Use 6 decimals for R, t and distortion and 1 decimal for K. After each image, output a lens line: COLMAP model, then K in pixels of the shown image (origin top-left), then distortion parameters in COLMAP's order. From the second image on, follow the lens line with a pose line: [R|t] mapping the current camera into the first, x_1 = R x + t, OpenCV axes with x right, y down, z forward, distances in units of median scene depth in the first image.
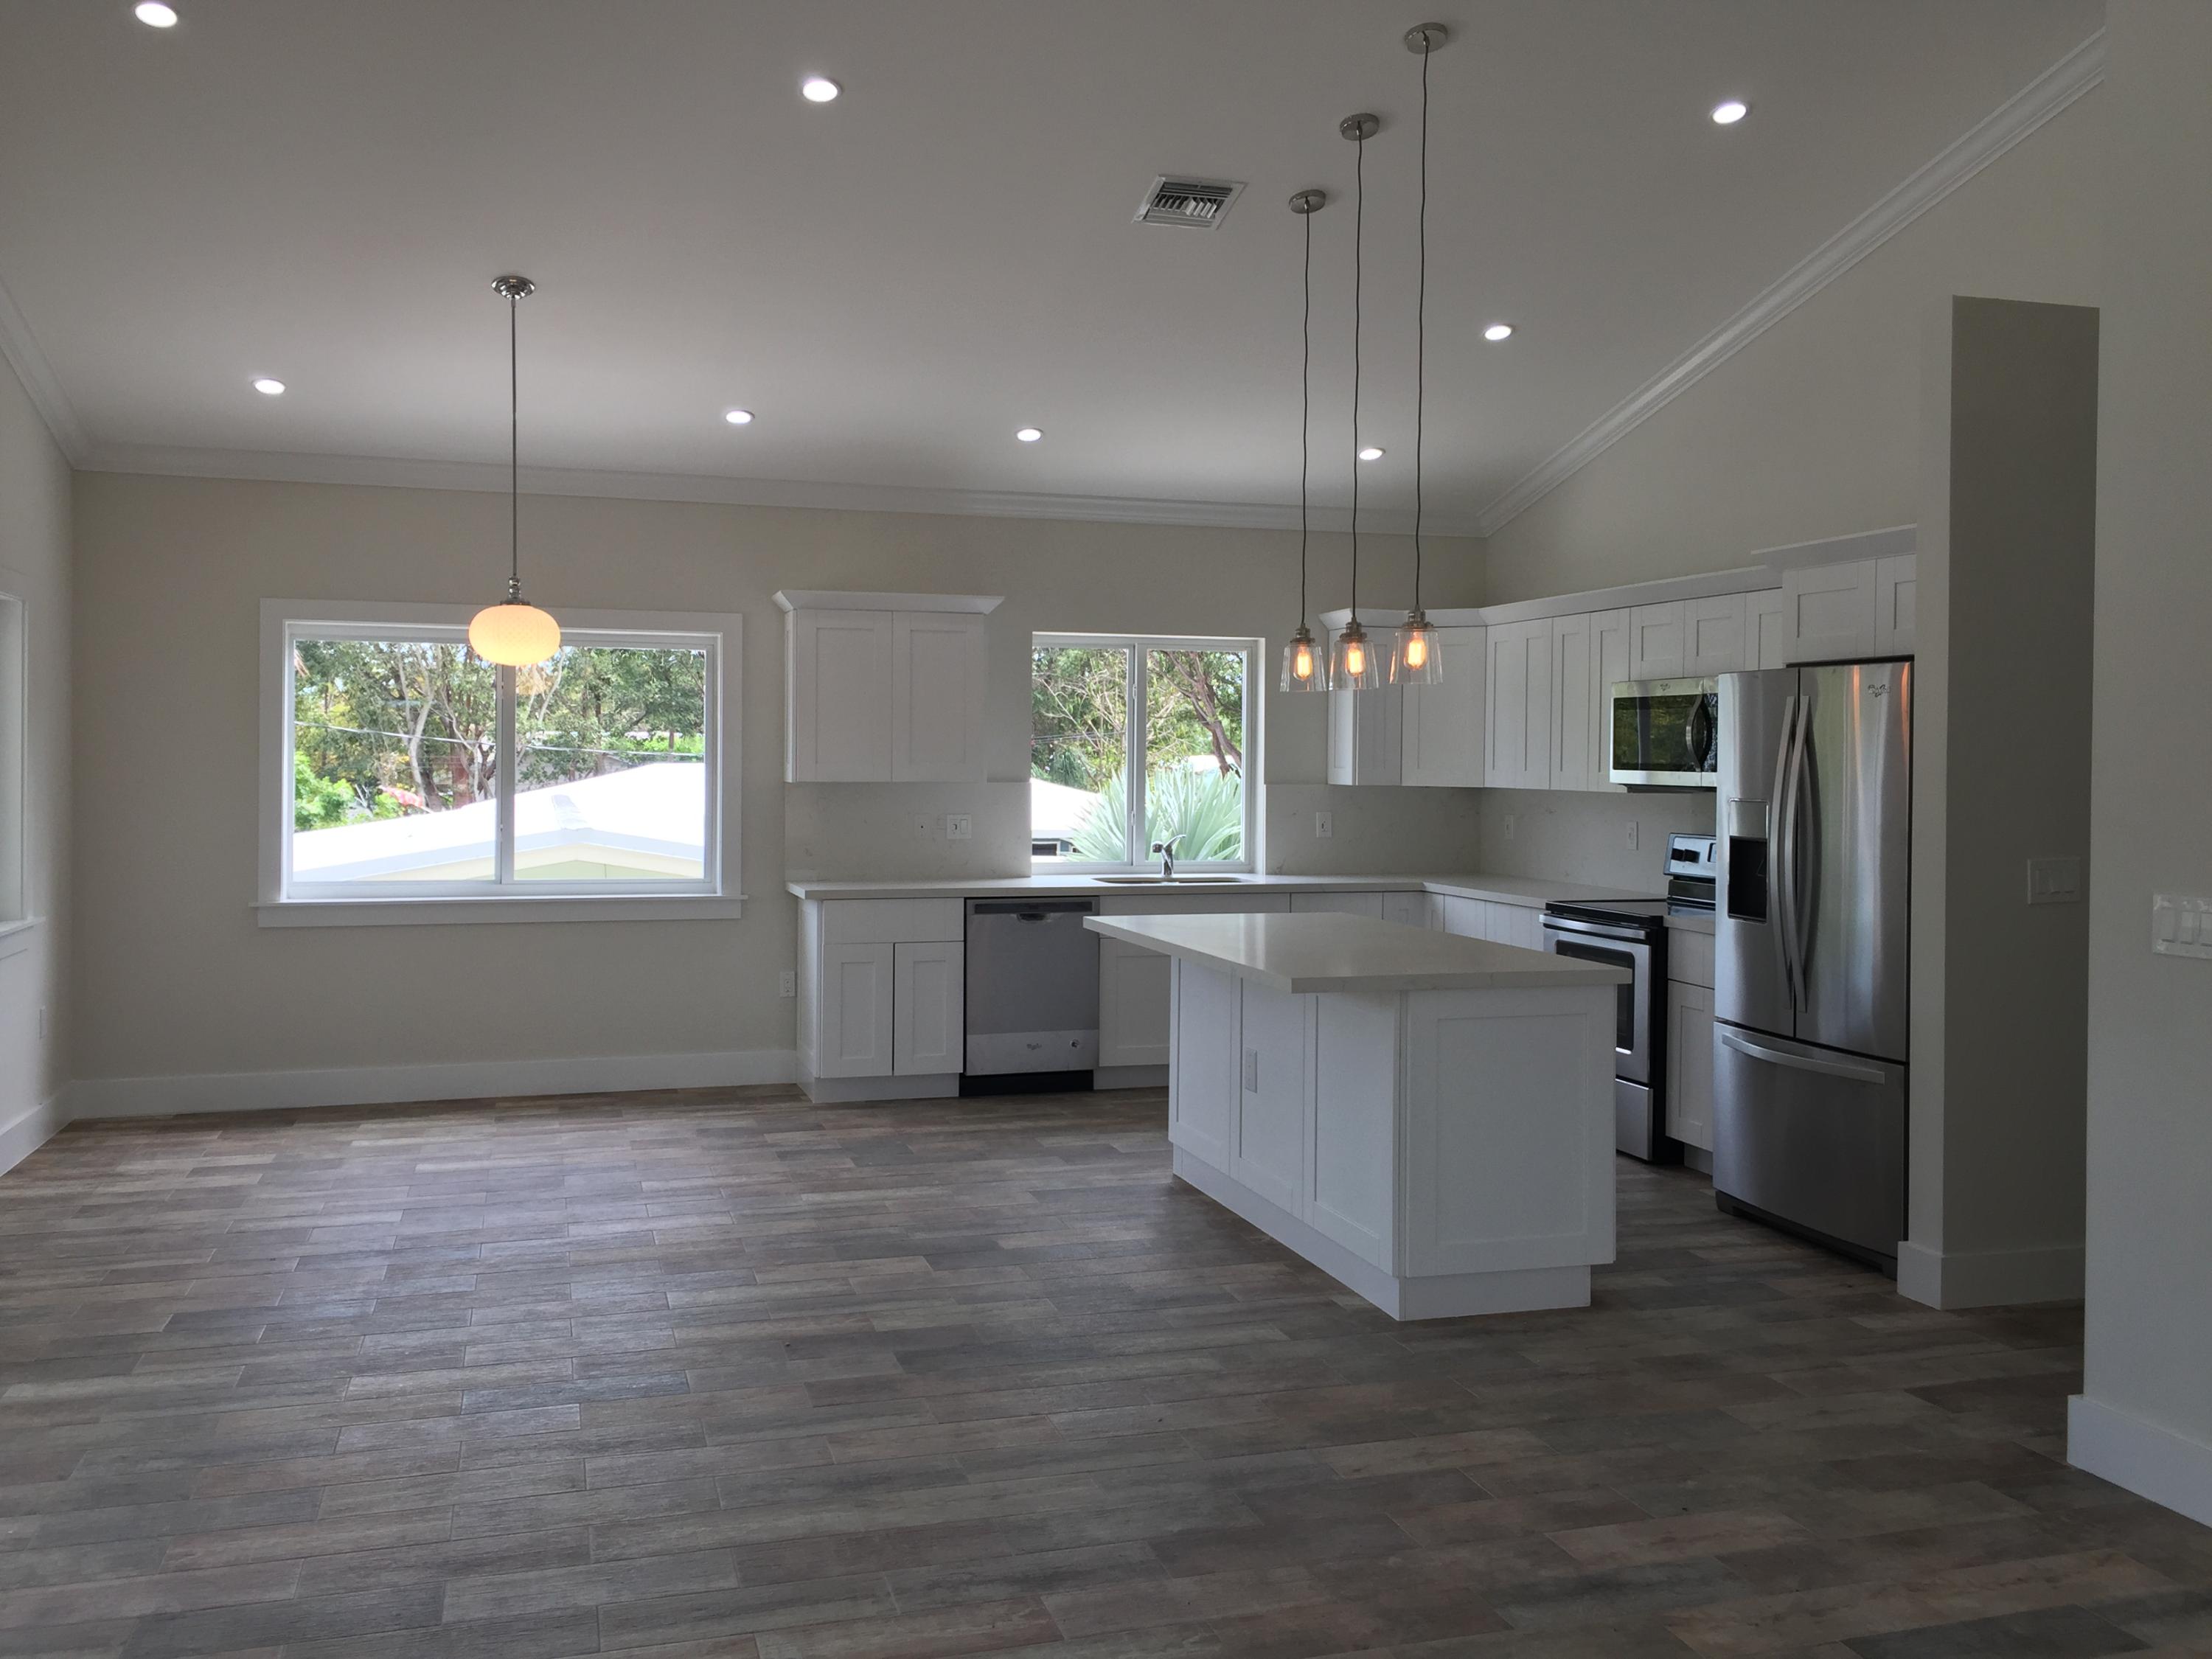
lens RADIAL K [[1881.7, 0, 1101.2], [0, 1881.7, 800.2], [0, 0, 1]] dist [0.072036, -0.092629]
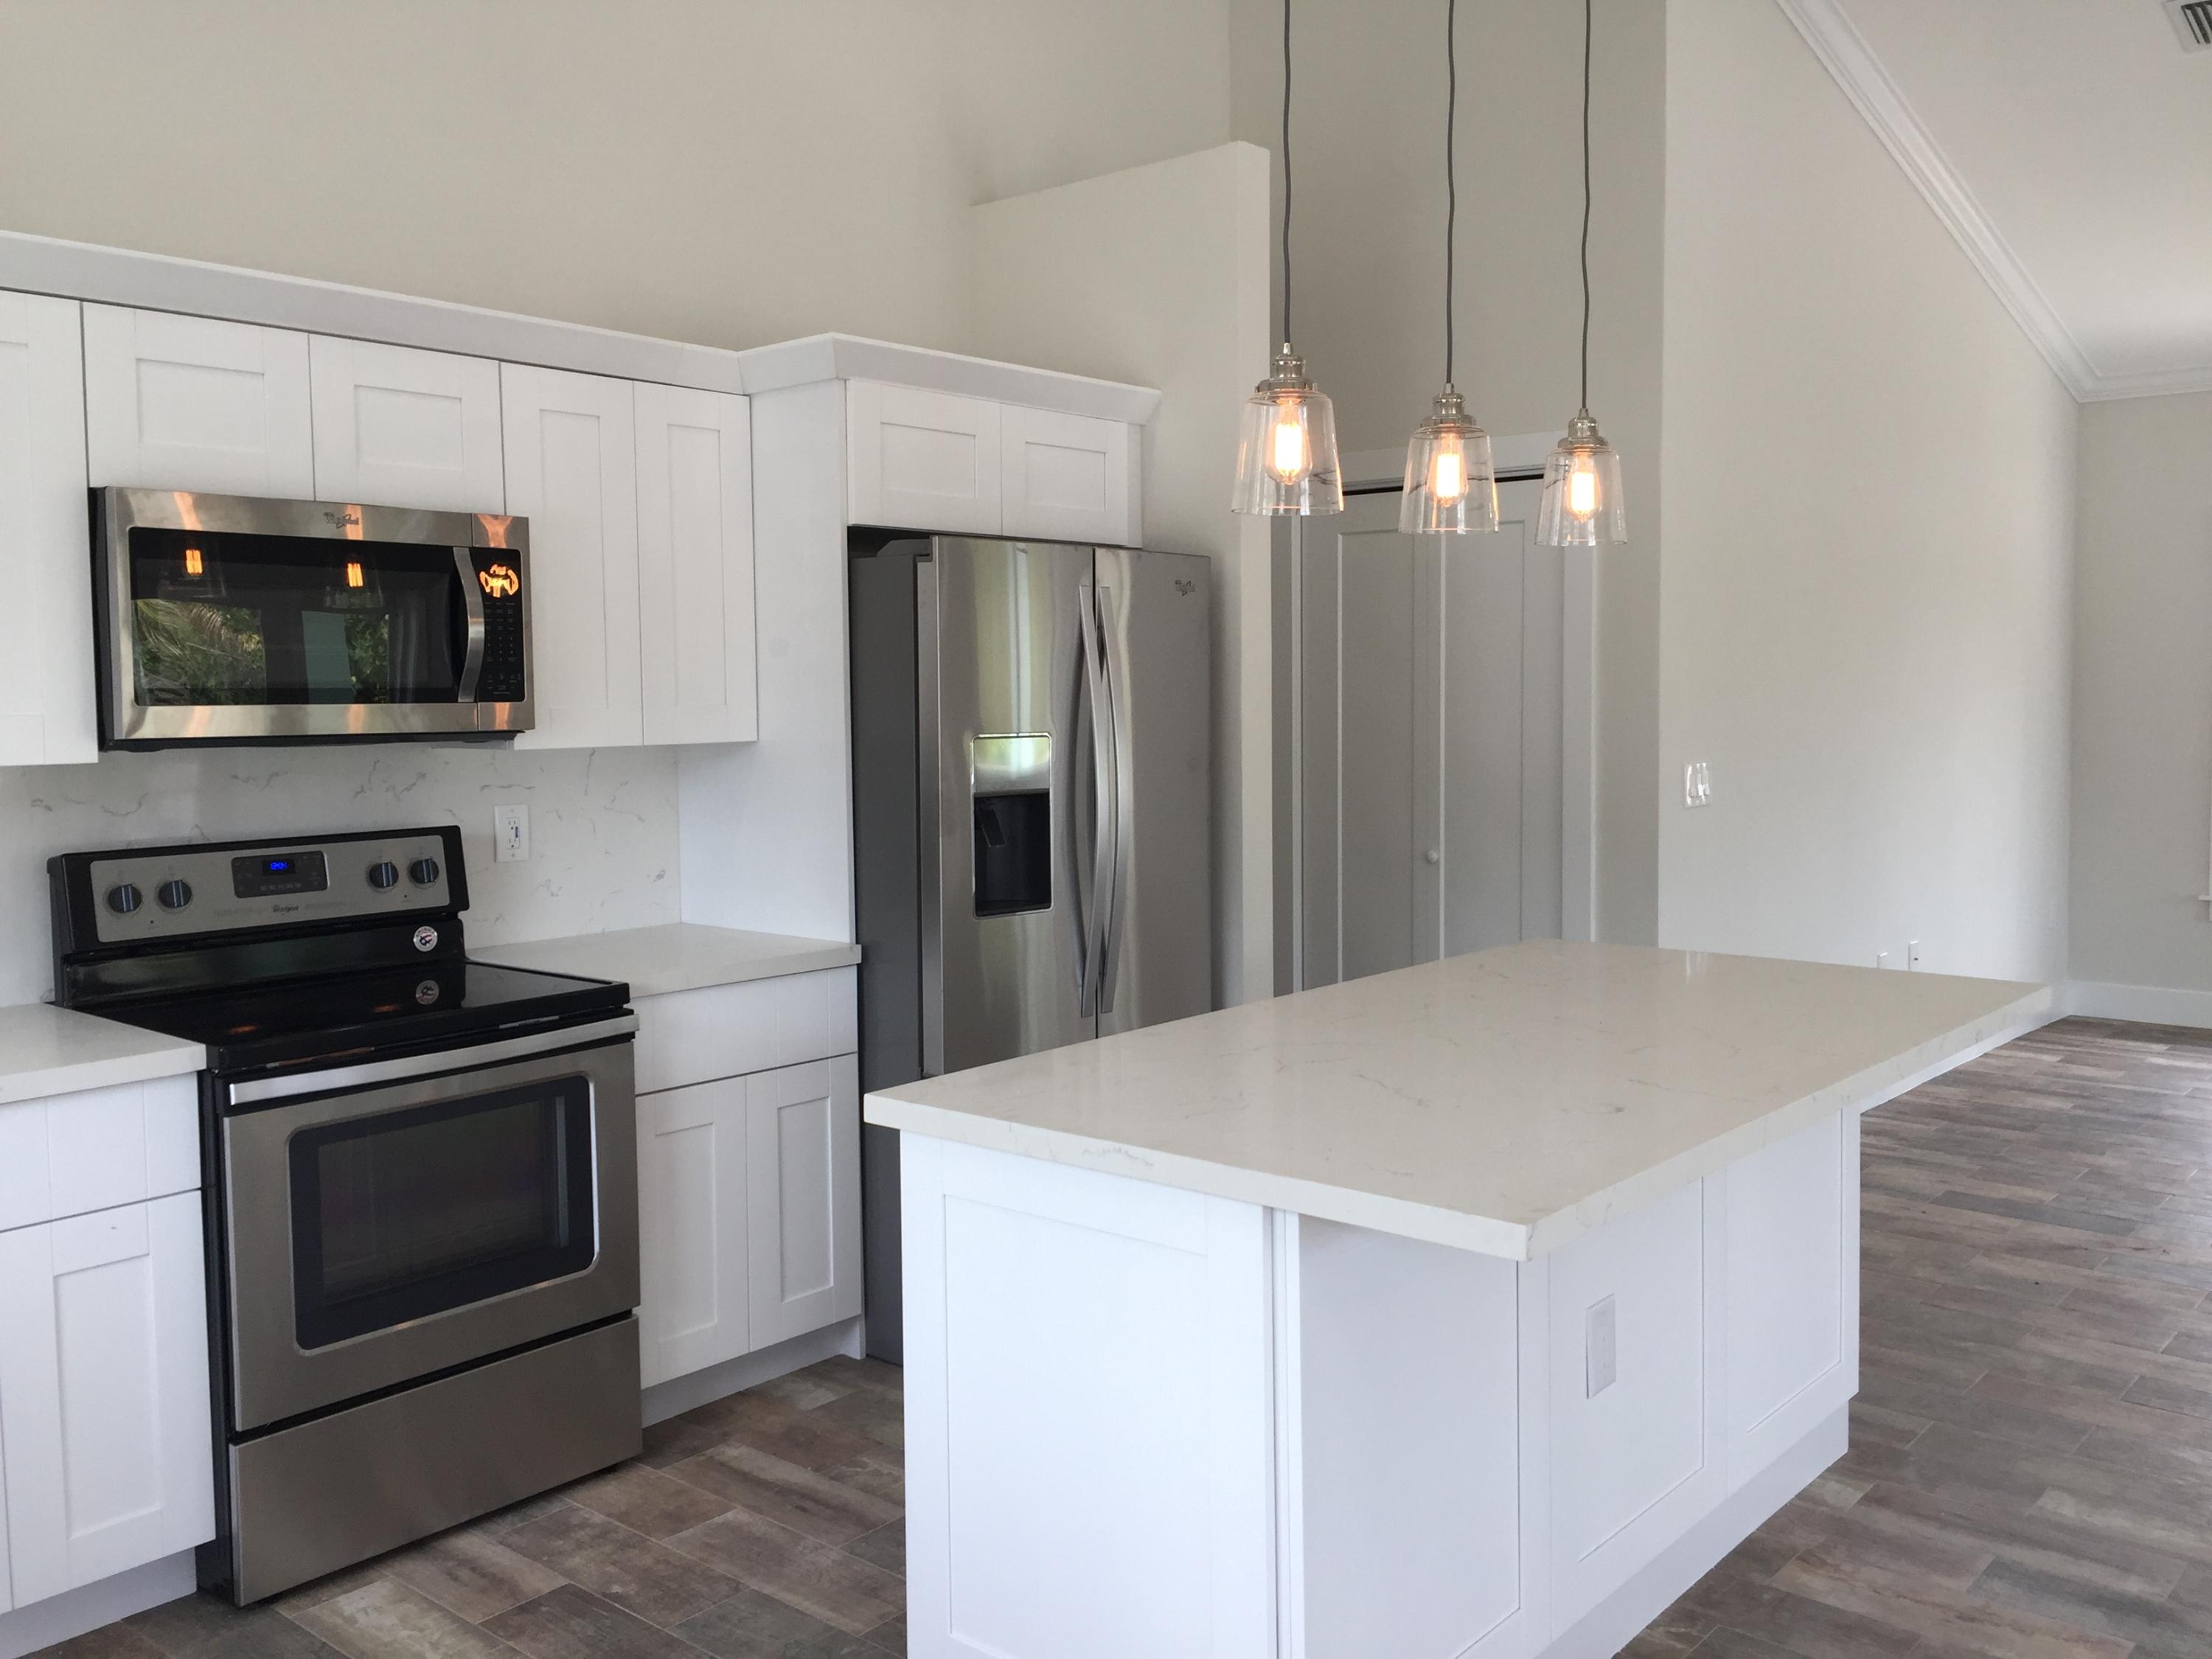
lens RADIAL K [[1881.7, 0, 1101.2], [0, 1881.7, 800.2], [0, 0, 1]] dist [0.072036, -0.092629]
pose [[-0.539842, -0.058787, 0.839711, -0.352408], [0.022907, 0.996163, 0.084467, -0.048829], [-0.841455, 0.064834, -0.536424, 2.000638]]
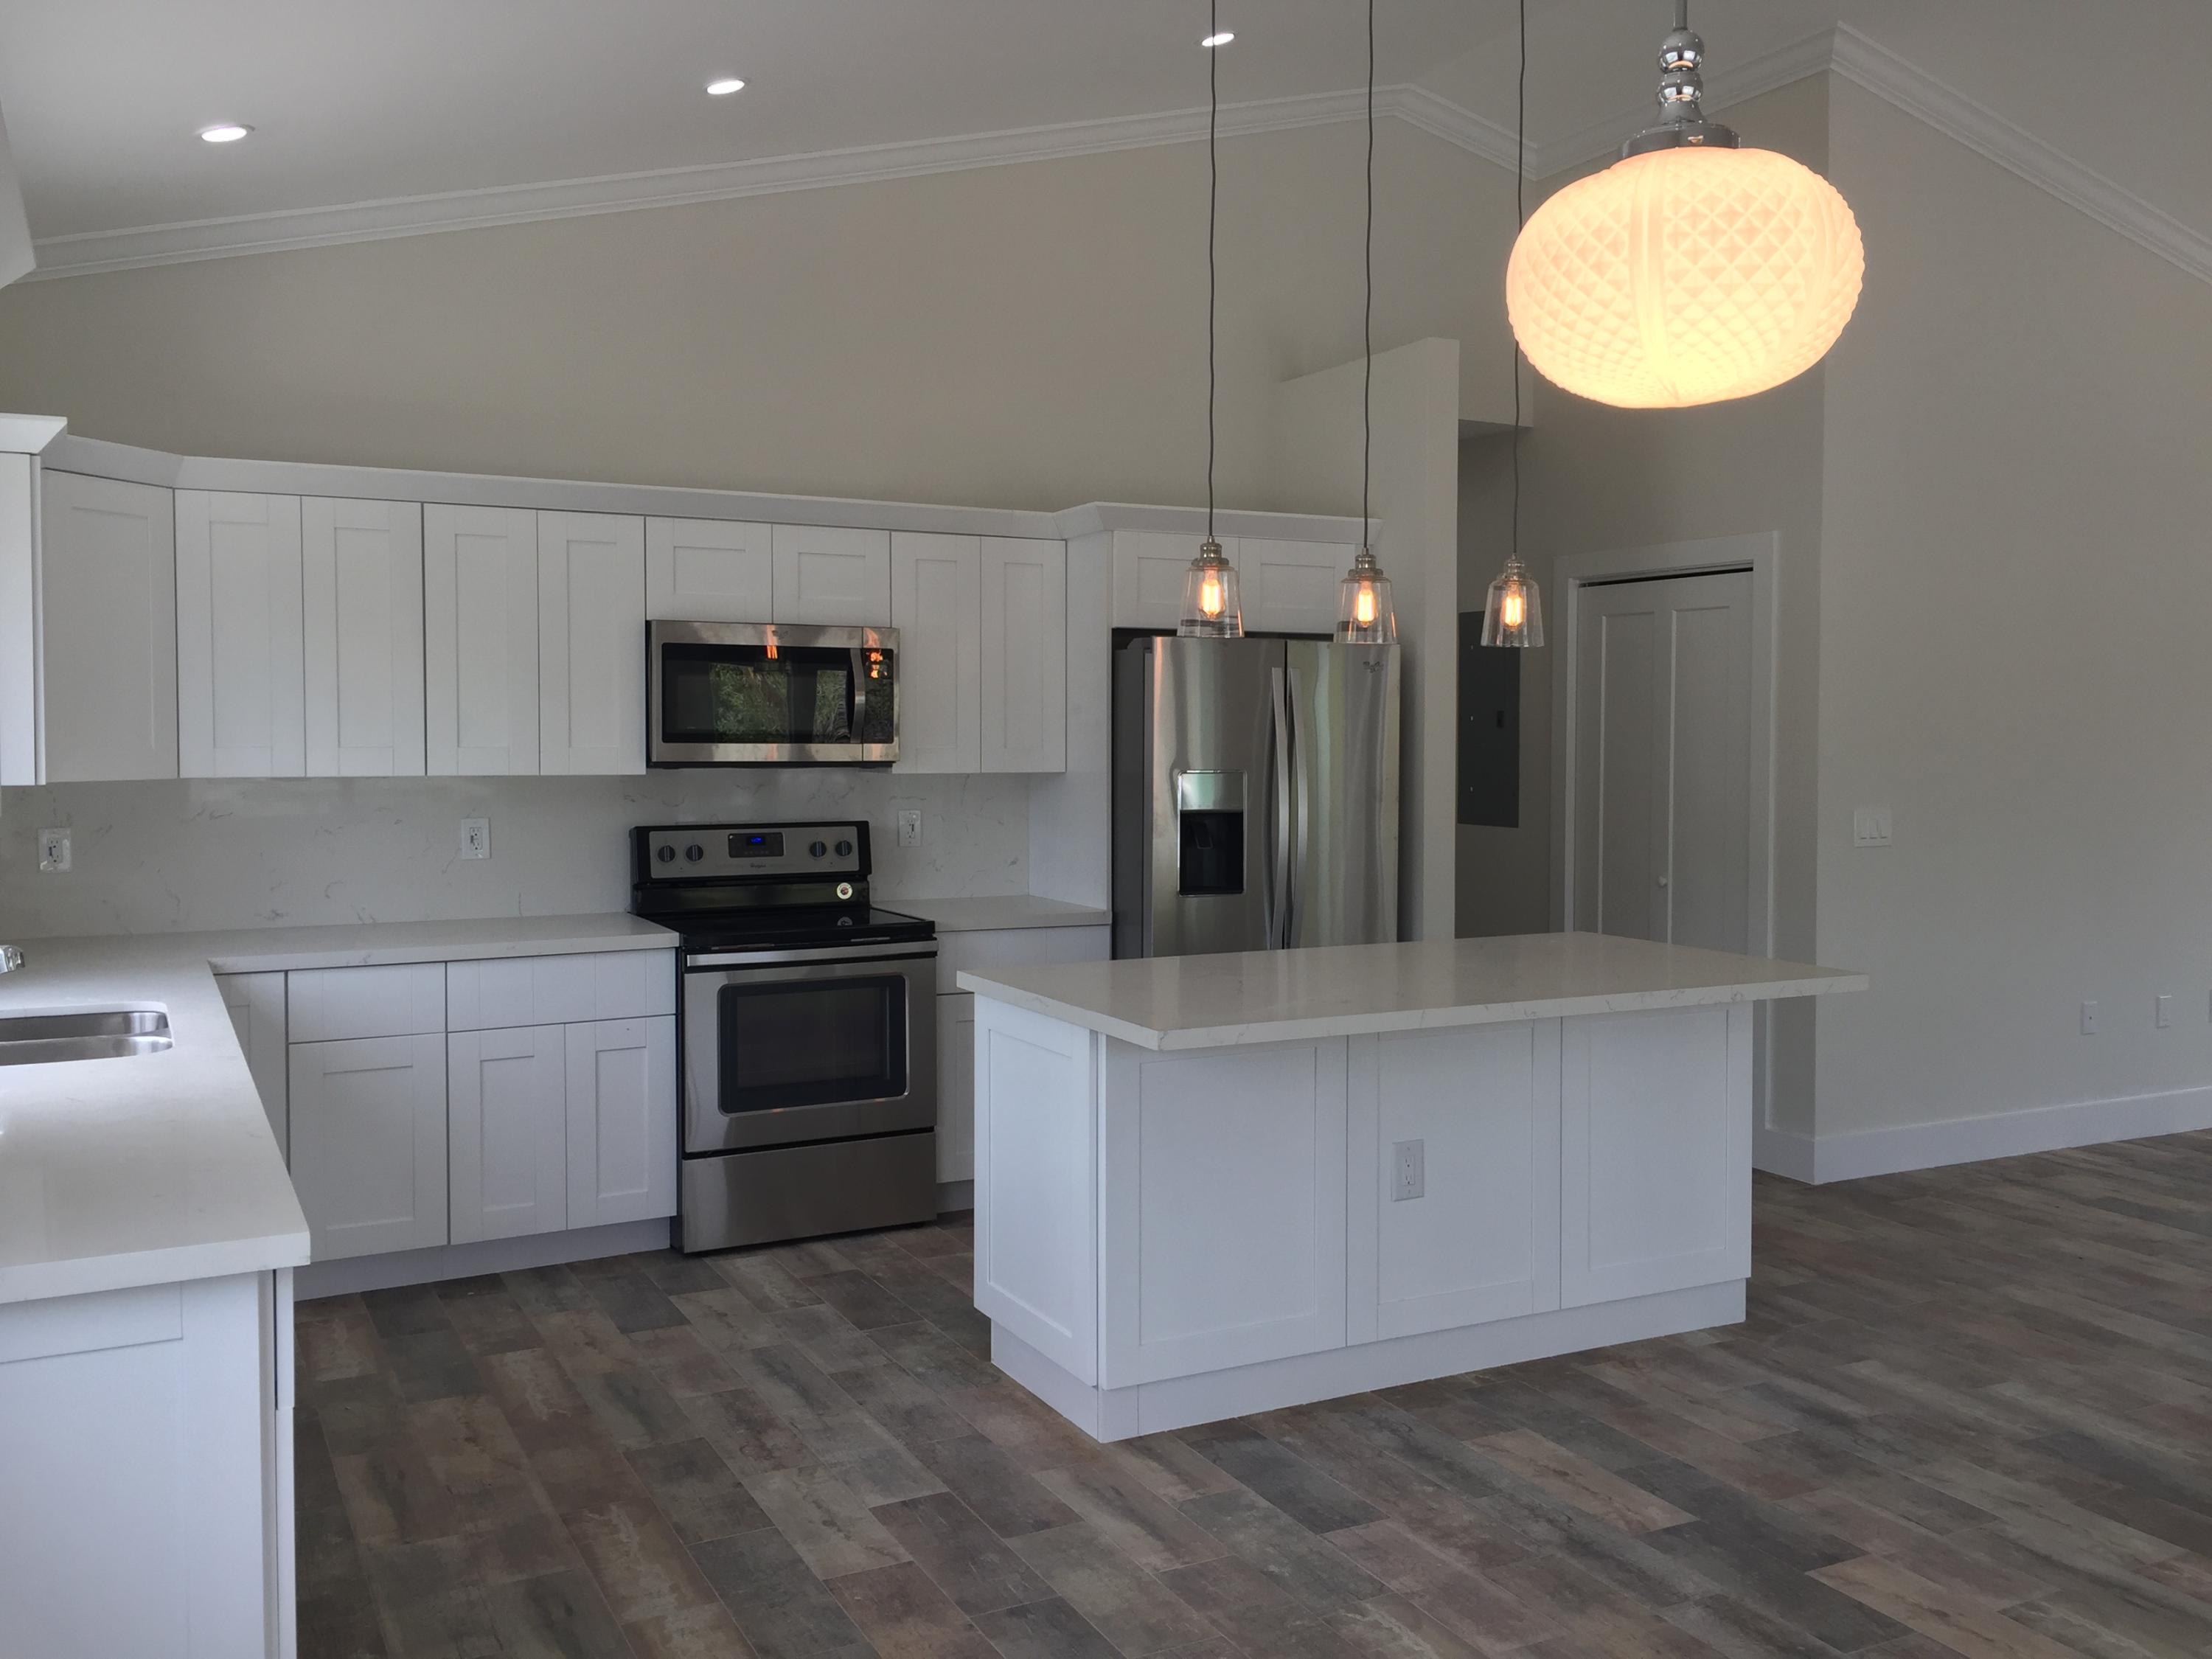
lens RADIAL K [[1881.7, 0, 1101.2], [0, 1881.7, 800.2], [0, 0, 1]] dist [0.072036, -0.092629]
pose [[-0.179808, -0.051801, 0.982337, -0.890127], [0.017178, 0.998295, 0.055787, -0.059925], [-0.983552, 0.026906, -0.178611, 1.844434]]
